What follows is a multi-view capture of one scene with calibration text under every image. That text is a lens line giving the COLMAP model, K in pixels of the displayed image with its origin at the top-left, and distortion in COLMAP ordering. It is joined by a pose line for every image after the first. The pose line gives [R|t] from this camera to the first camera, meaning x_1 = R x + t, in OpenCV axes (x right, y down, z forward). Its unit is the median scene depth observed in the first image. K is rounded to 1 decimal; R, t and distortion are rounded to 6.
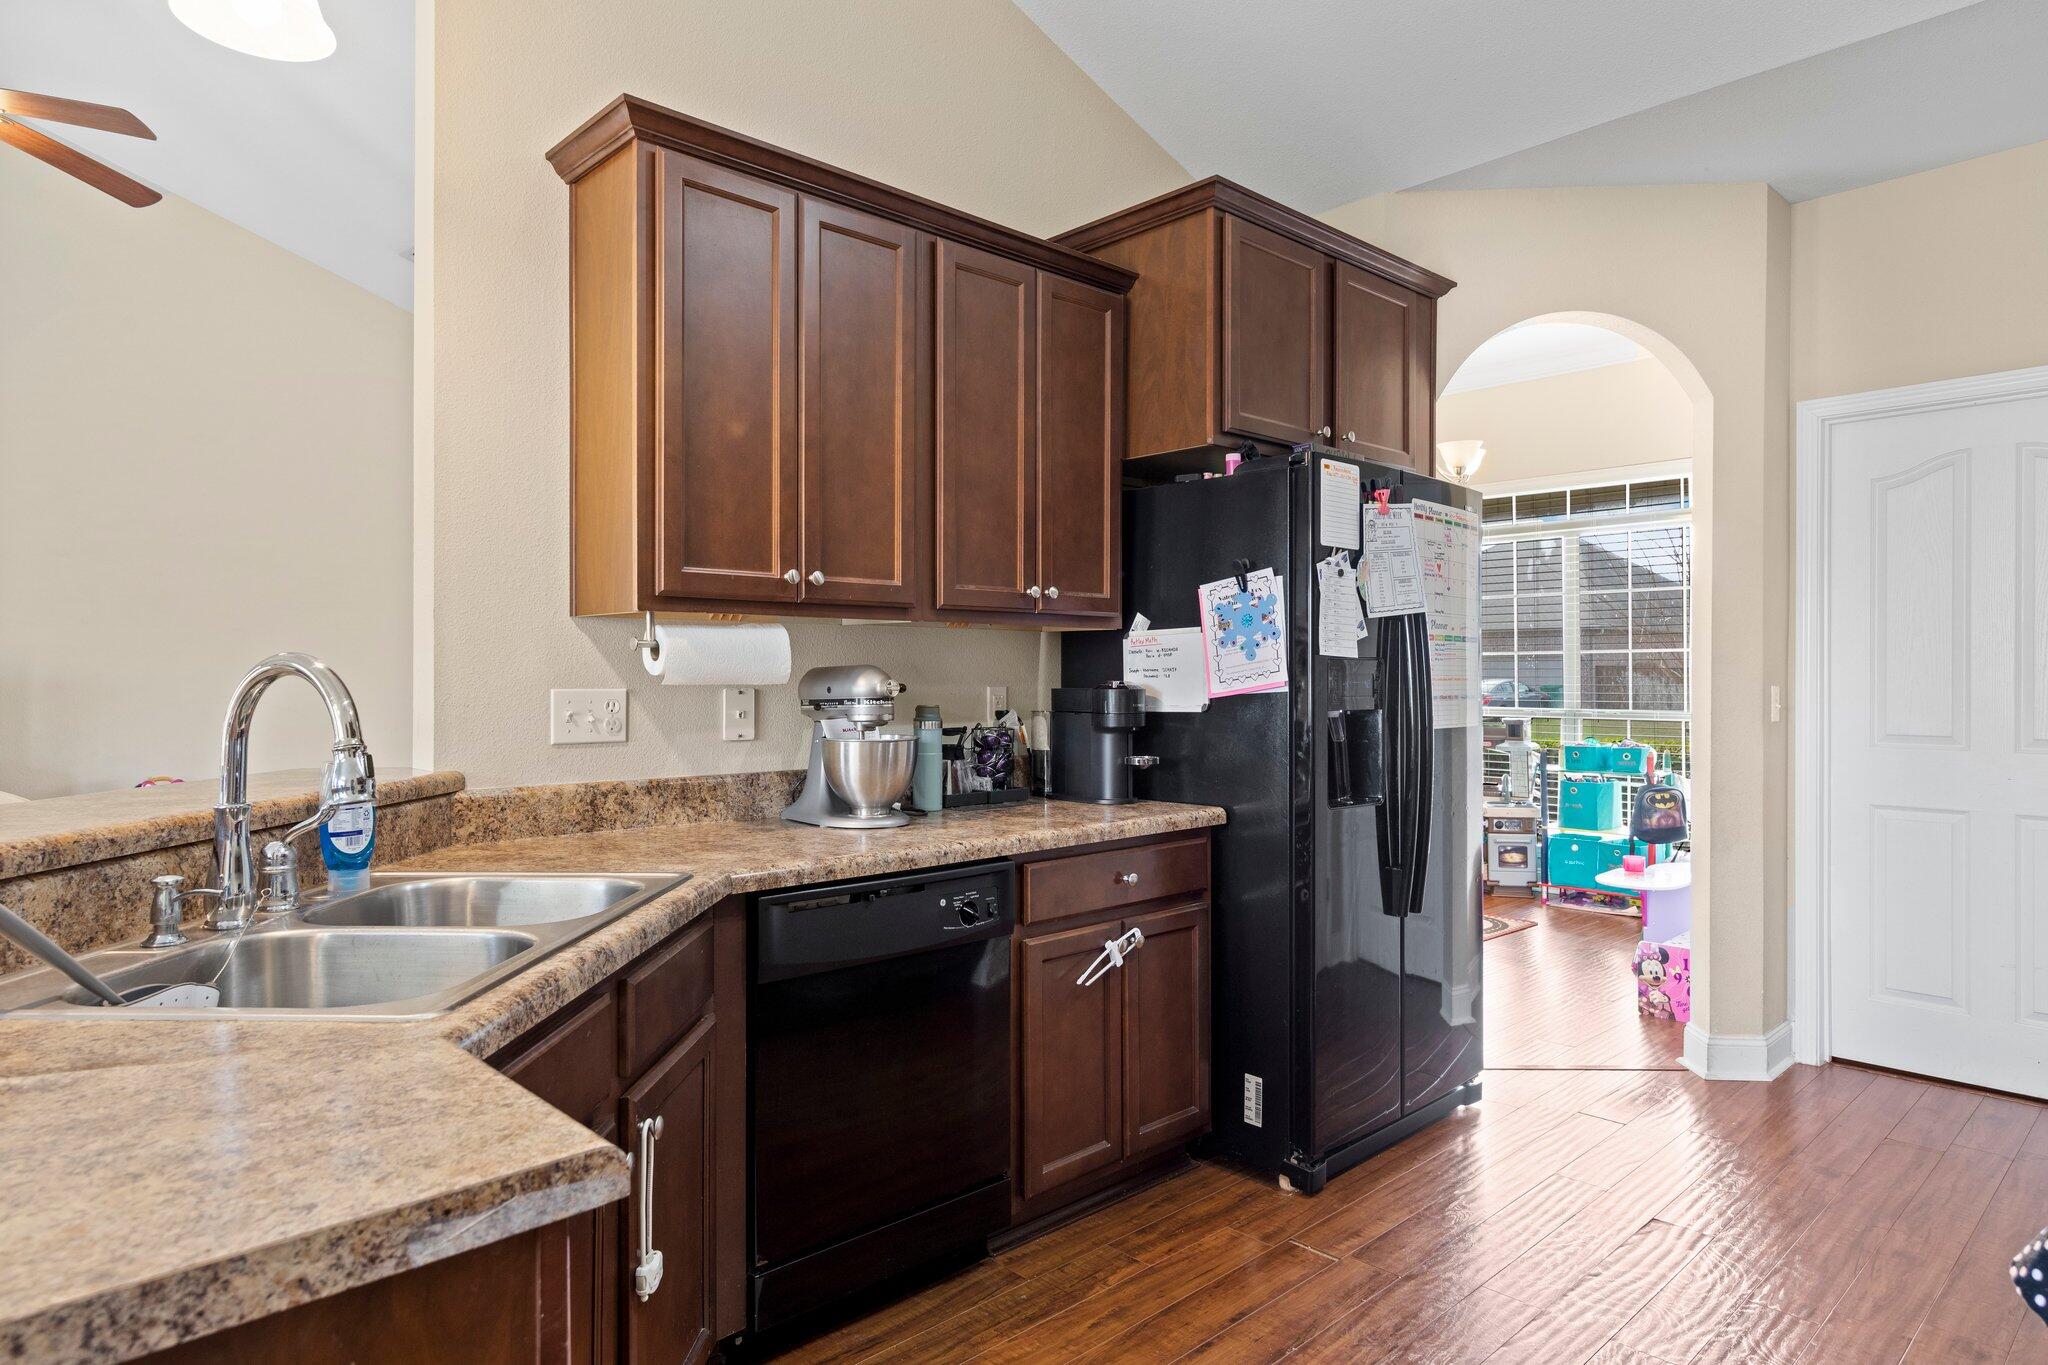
lens RADIAL K [[1173.3, 0, 1015.6], [0, 1173.3, 670.1], [0, 0, 1]] dist [0.002128, 0.001421]
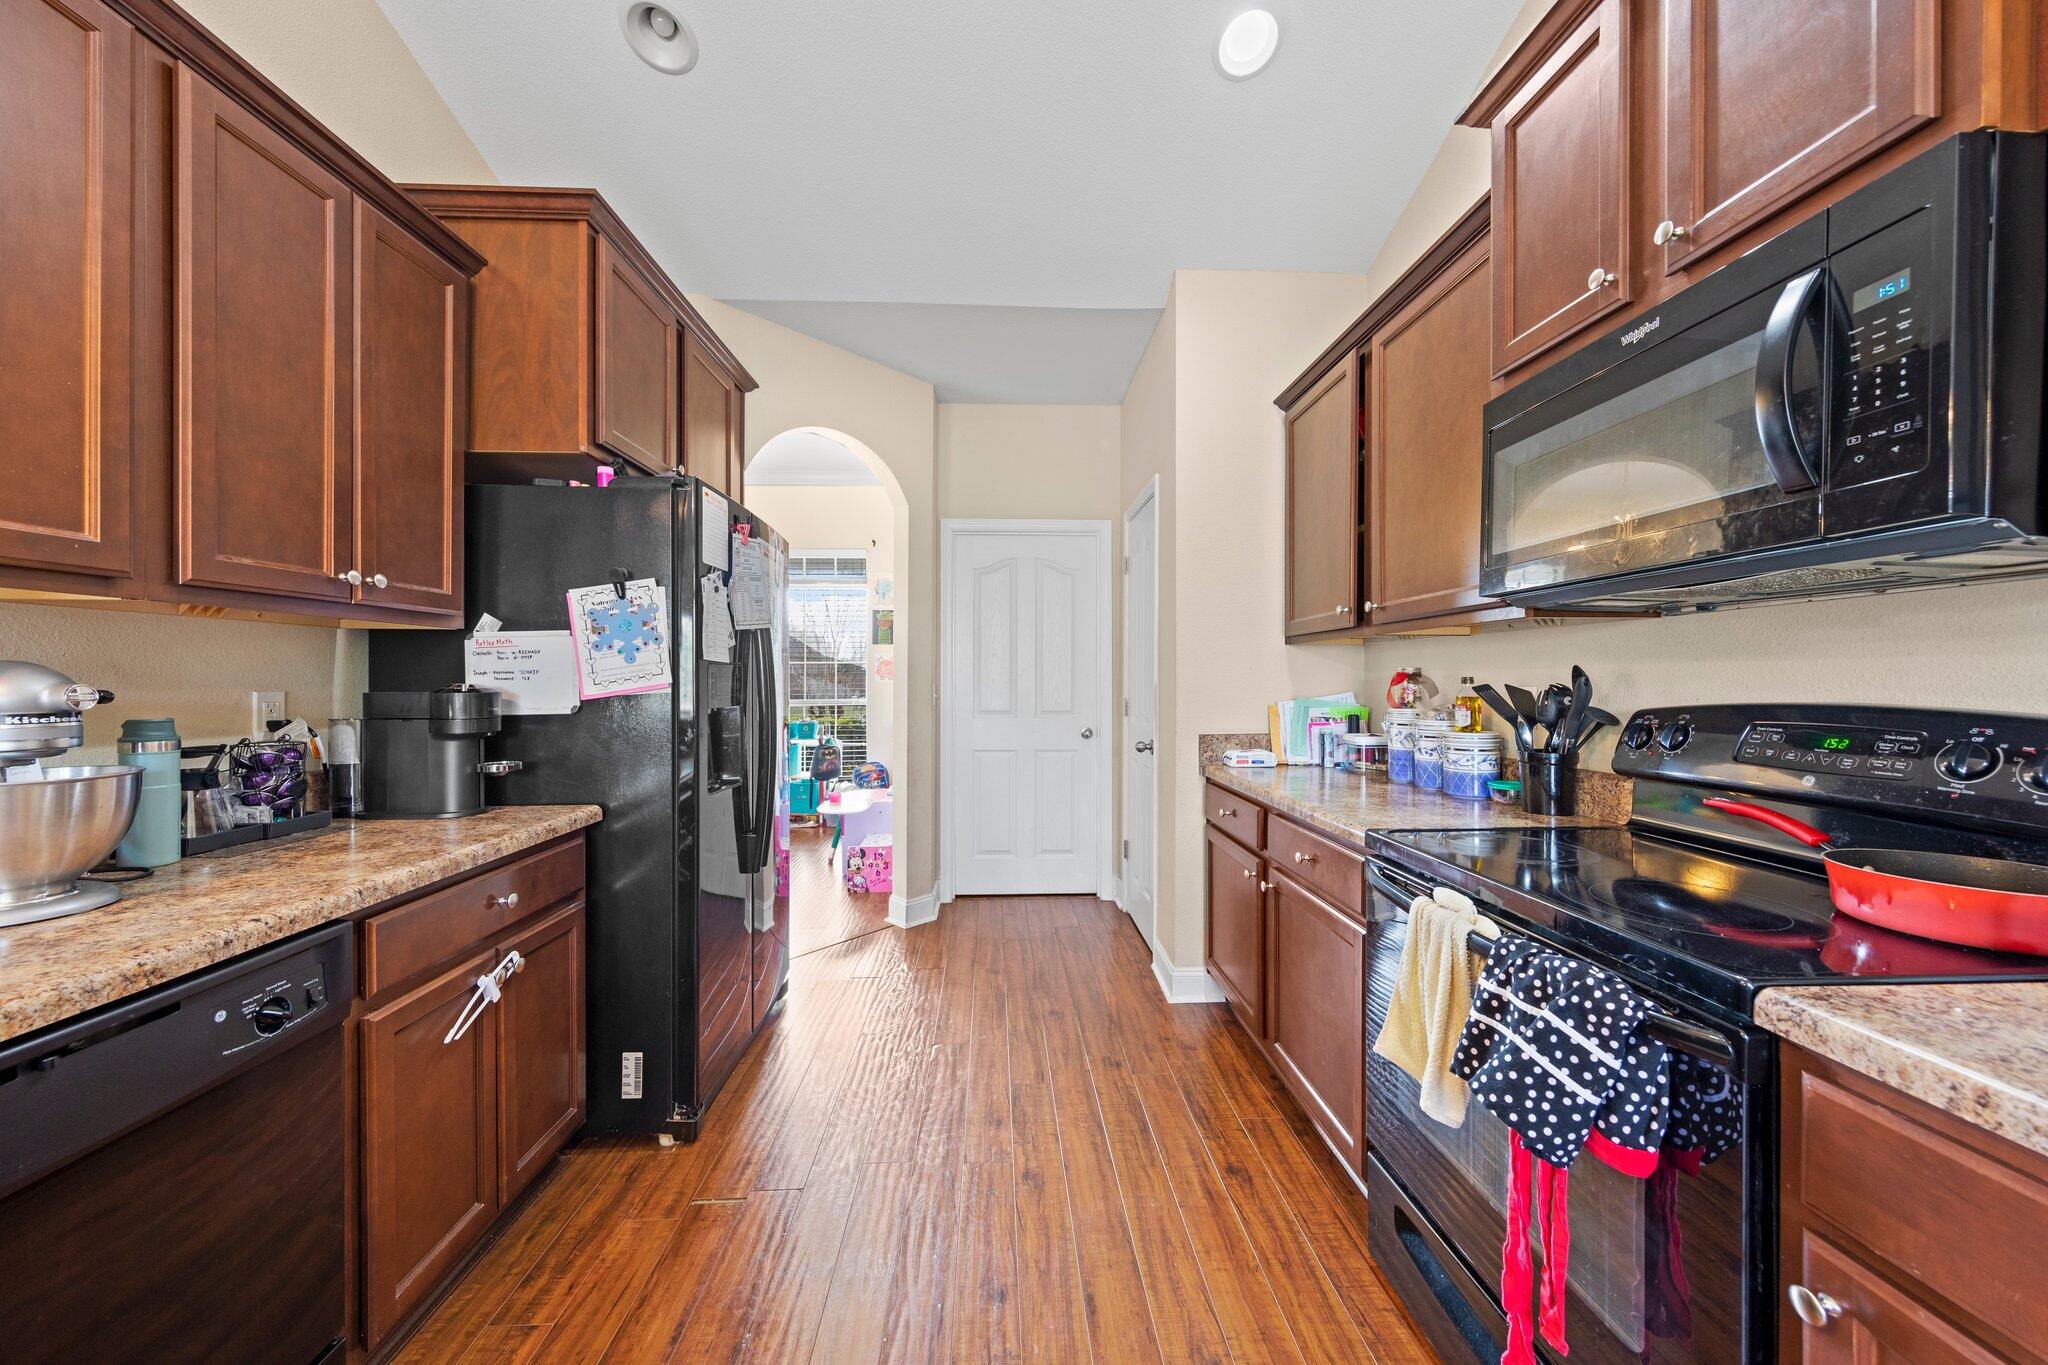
lens RADIAL K [[711.3, 0, 1024.6], [0, 711.3, 678.0], [0, 0, 1]] dist [0.000553, -0.000323]
pose [[0.648814, 0.000002, 0.760947, -0.057014], [-0.003998, 0.999986, 0.003406, 0.001091], [-0.760937, -0.005253, 0.648805, 0.301719]]
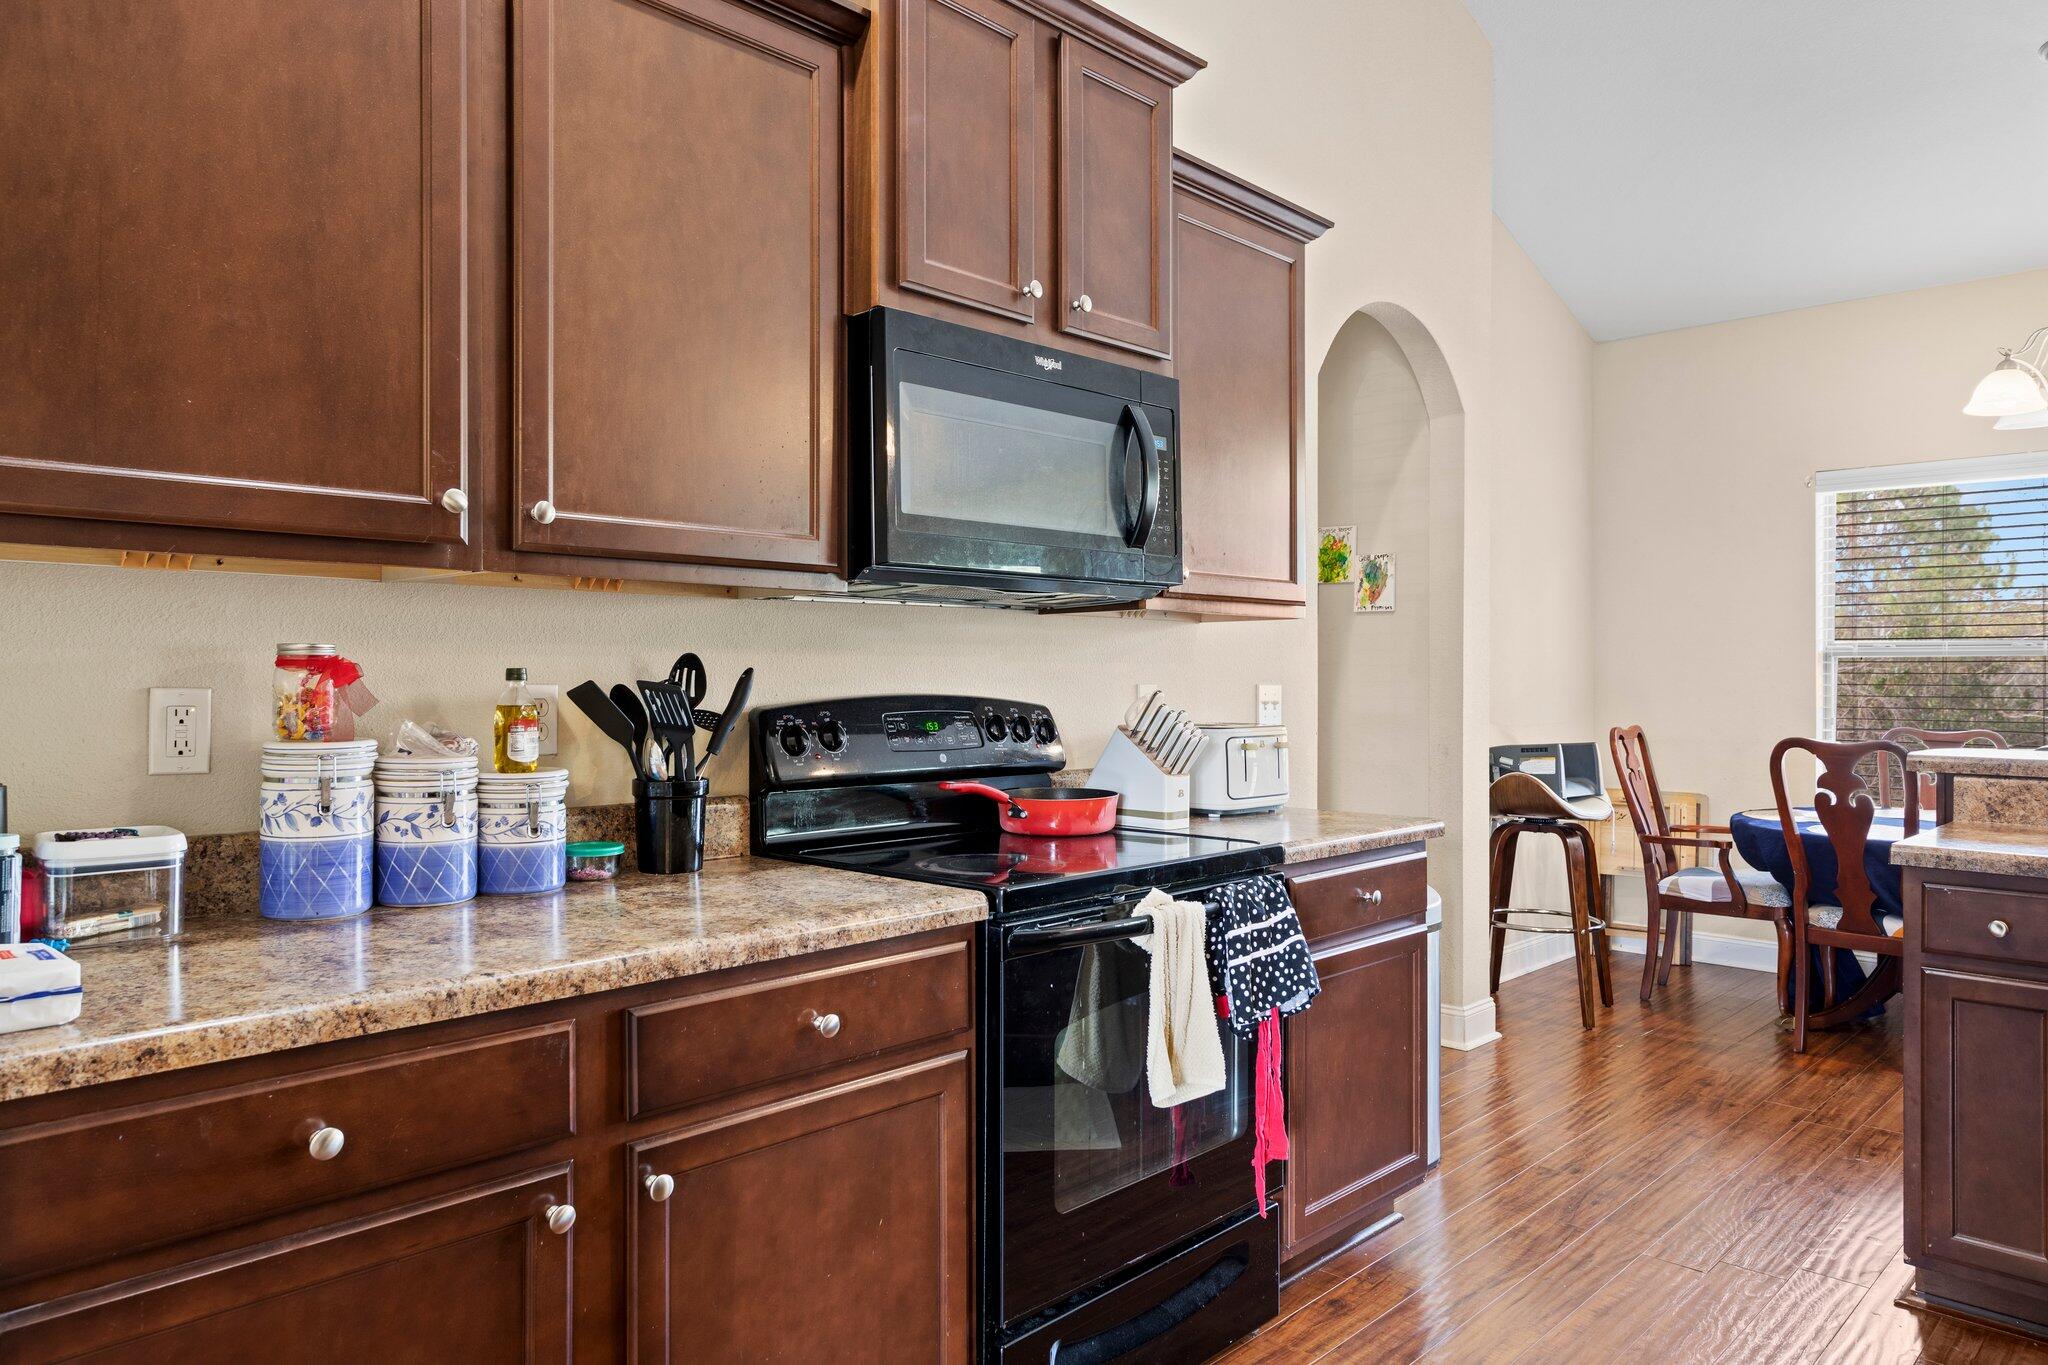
lens RADIAL K [[1333.1, 0, 1024.0], [0, 1333.1, 682.5], [0, 0, 1]] dist [-0.001838, 0.002205]
pose [[-0.998530, 0.005253, -0.053954, 0.502765], [0.005058, 0.999980, 0.003761, 0.006966], [0.053973, 0.003483, -0.998536, 1.103745]]
